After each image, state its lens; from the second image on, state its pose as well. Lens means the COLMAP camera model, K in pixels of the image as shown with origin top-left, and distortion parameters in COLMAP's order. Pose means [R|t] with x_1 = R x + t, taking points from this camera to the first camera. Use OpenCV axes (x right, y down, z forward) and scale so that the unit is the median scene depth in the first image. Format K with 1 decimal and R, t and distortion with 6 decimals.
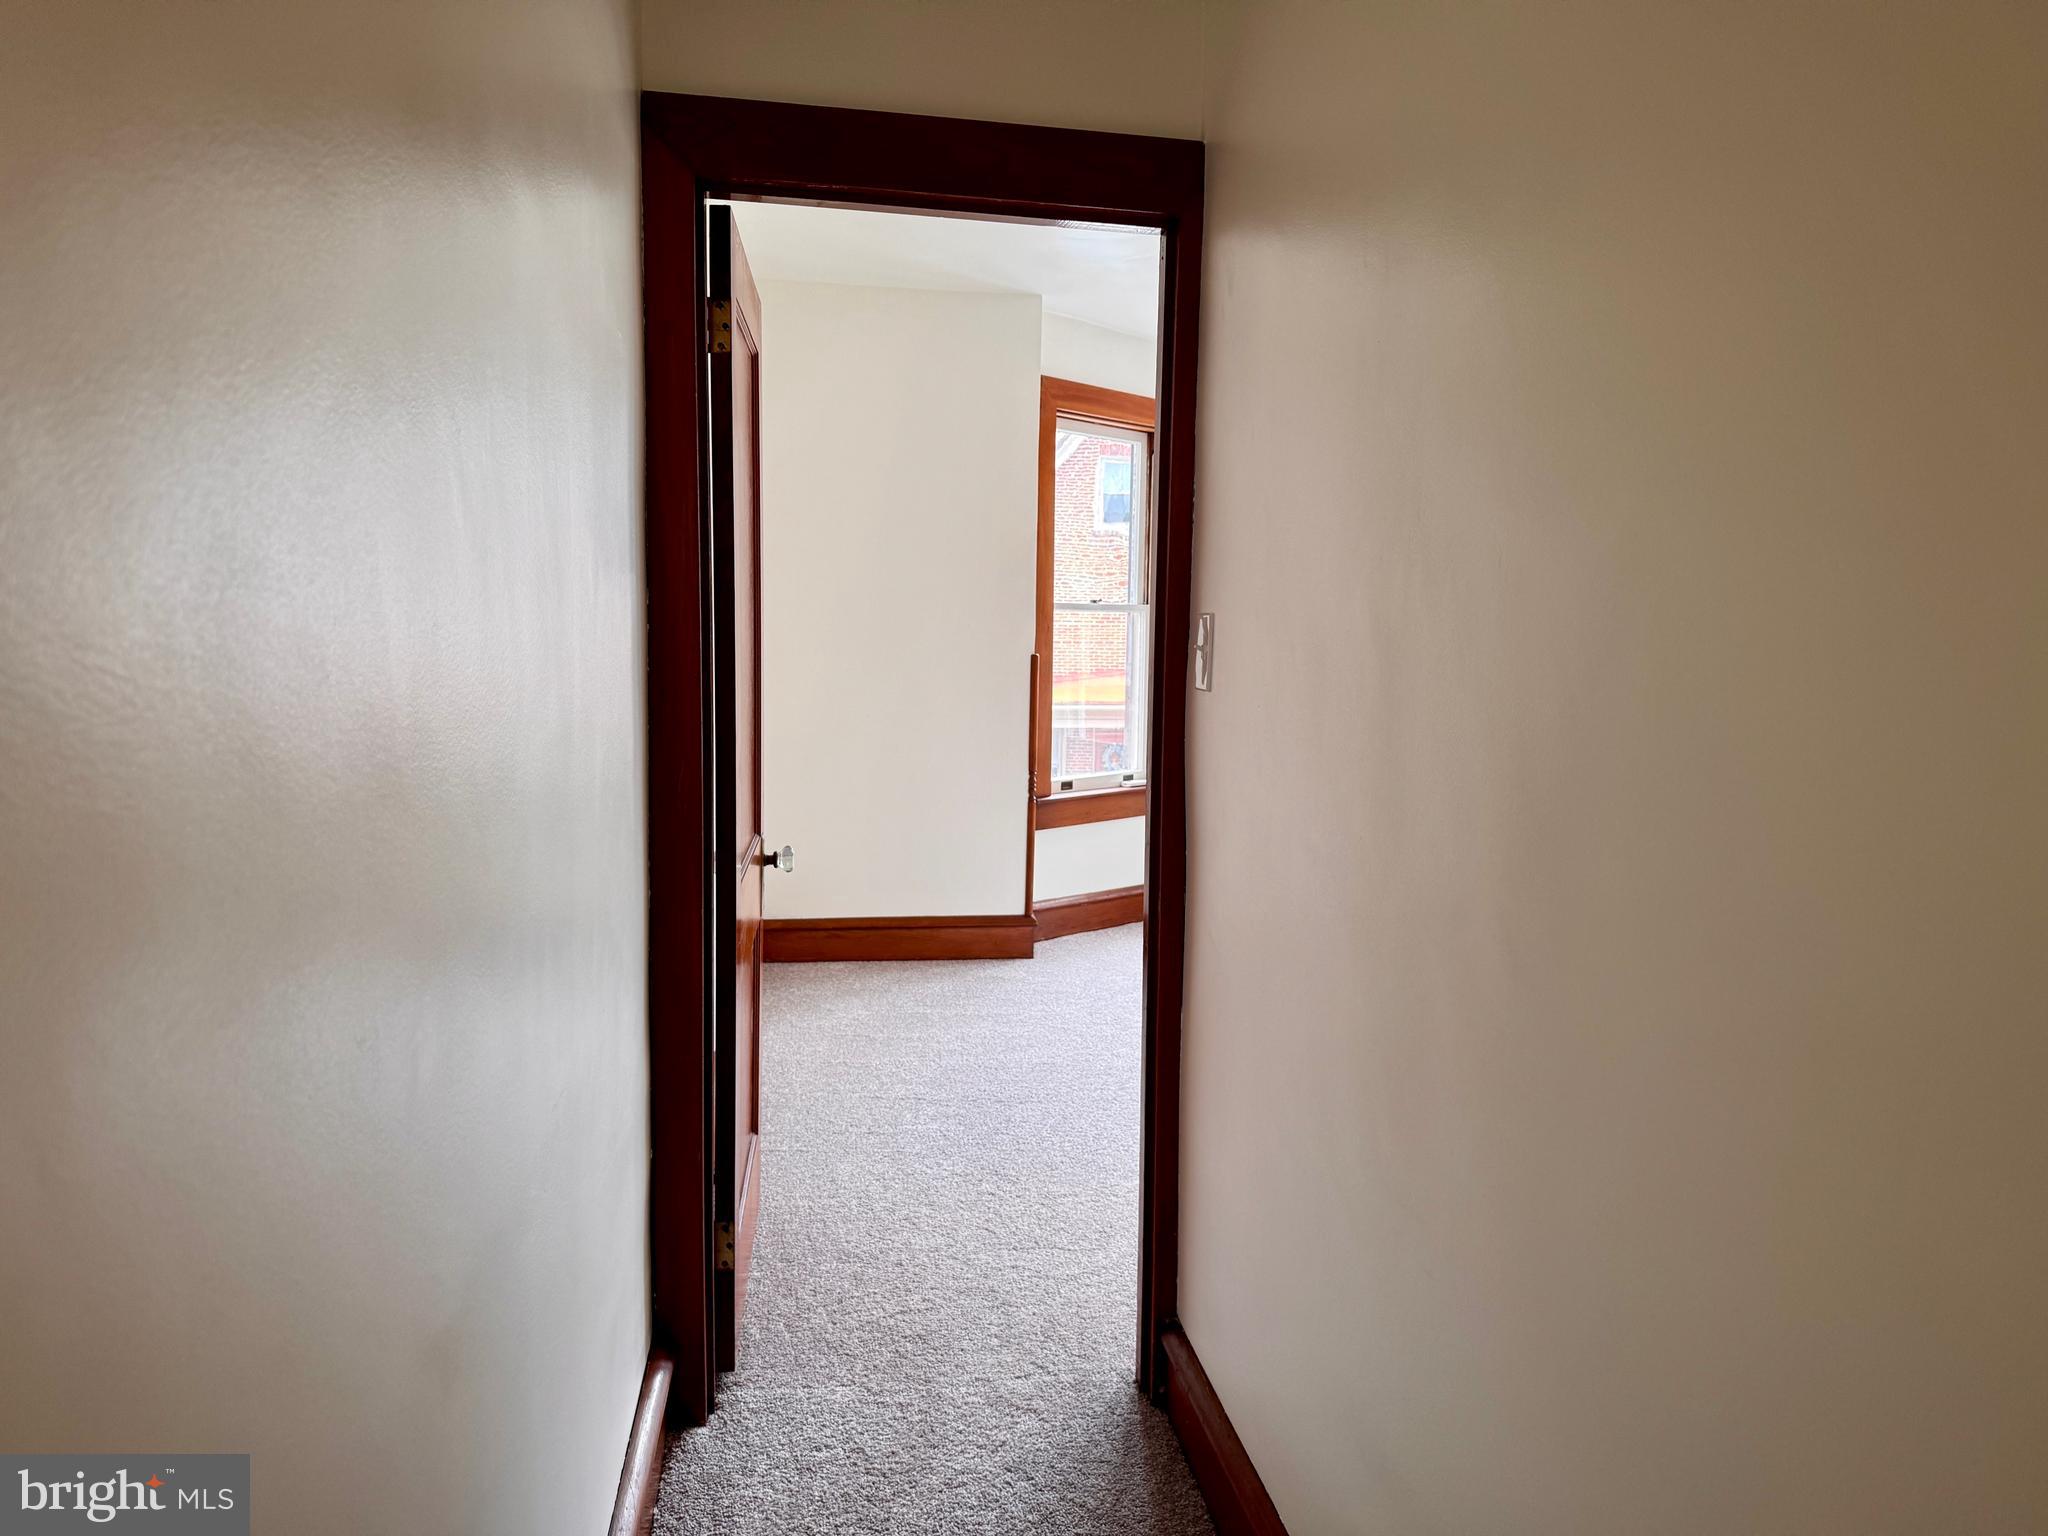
lens RADIAL K [[1438.3, 0, 1026.0], [0, 1438.3, 764.1], [0, 0, 1]] dist [0.146150, -0.263617]
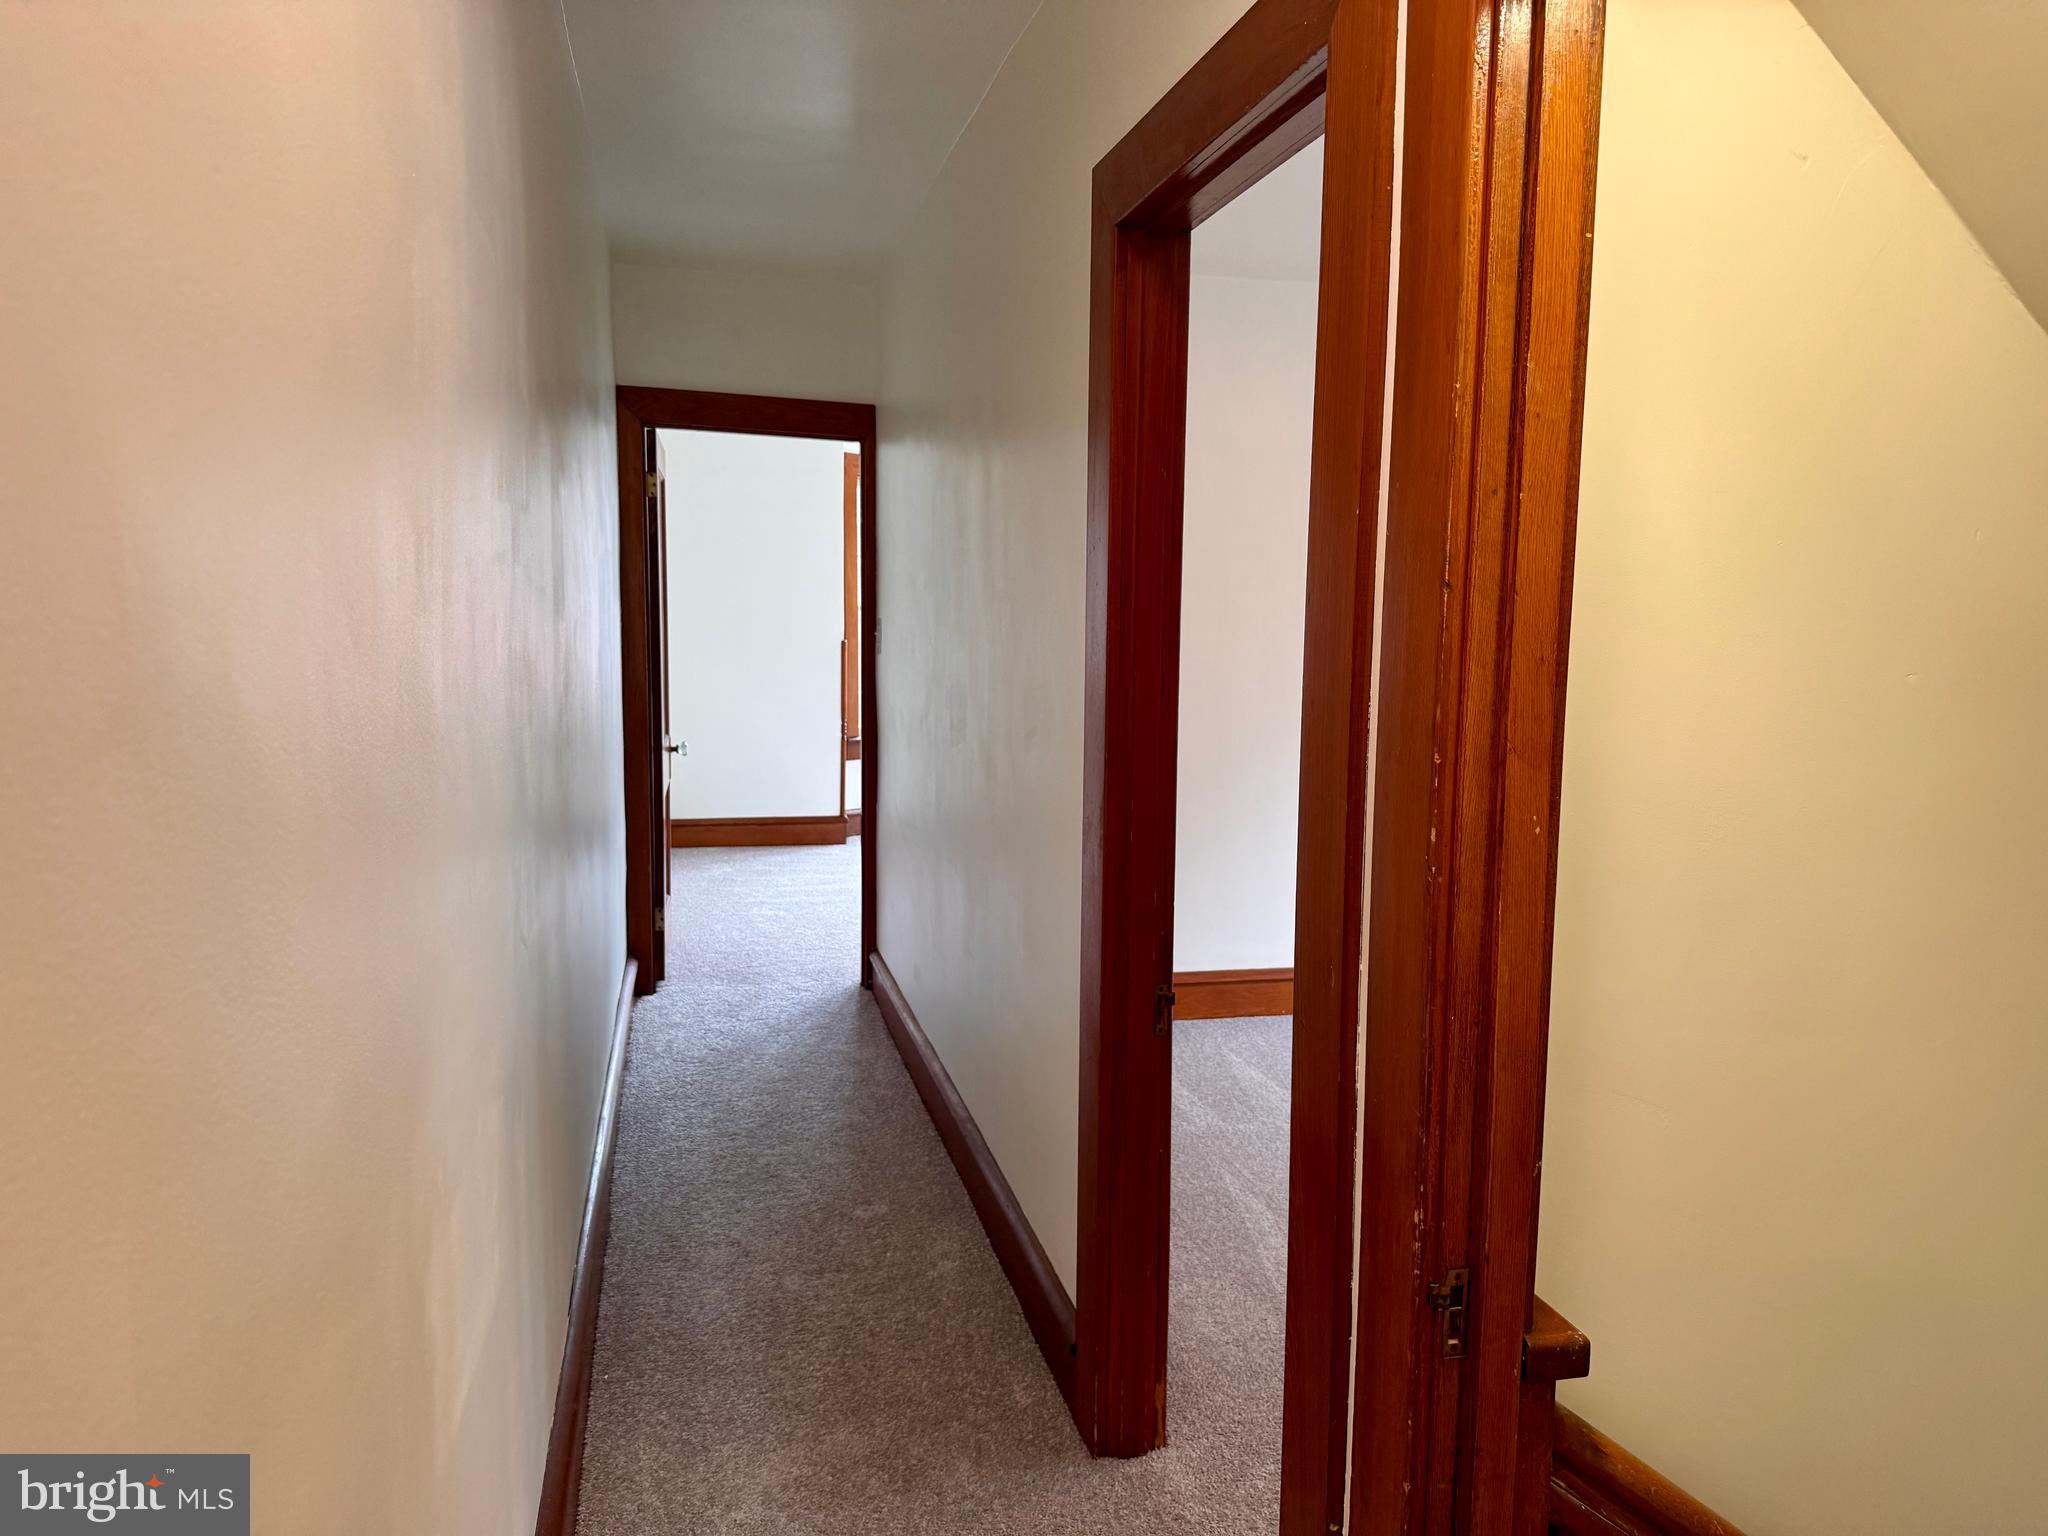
lens RADIAL K [[1438.3, 0, 1026.0], [0, 1438.3, 764.1], [0, 0, 1]] dist [0.146150, -0.263617]
pose [[0.996417, -0.013406, 0.083510, 0.146207], [0.013333, 0.999910, 0.001431, 0.110340], [-0.083521, -0.000312, 0.996506, -1.110765]]
